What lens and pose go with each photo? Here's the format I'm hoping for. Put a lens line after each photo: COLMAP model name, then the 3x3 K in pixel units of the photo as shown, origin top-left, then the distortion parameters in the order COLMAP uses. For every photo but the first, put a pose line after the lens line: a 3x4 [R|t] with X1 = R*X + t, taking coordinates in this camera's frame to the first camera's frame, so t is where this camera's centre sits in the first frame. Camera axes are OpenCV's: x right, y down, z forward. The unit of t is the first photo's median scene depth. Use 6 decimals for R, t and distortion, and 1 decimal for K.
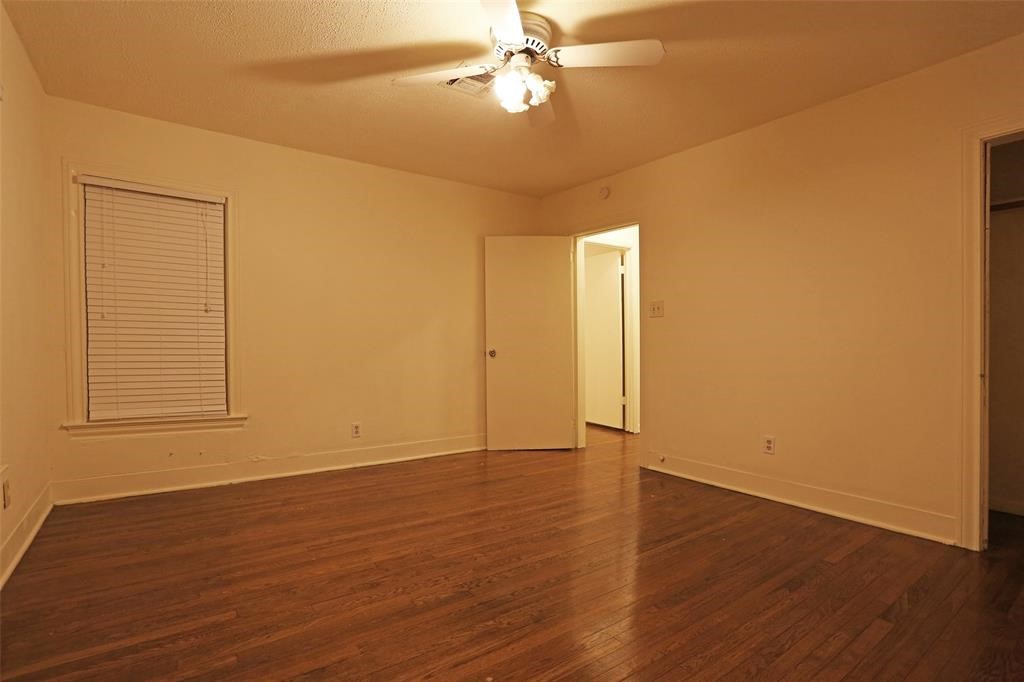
lens RADIAL K [[497.8, 0, 512.0], [0, 497.8, 341.0], [0, 0, 1]] dist [-0.046595, 0.000545]
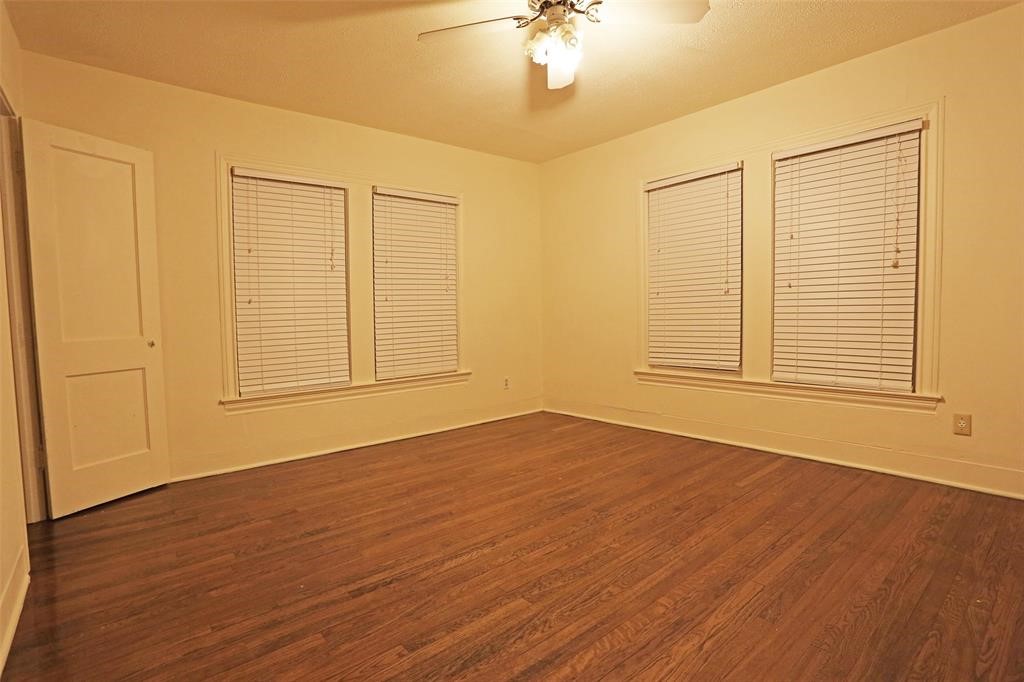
lens RADIAL K [[497.8, 0, 512.0], [0, 497.8, 341.0], [0, 0, 1]] dist [-0.046595, 0.000545]
pose [[-0.997431, 0.021767, -0.068251, 0.169296], [0.016870, 0.997297, 0.071519, -0.009056], [0.069624, 0.070184, -0.995101, 1.812600]]
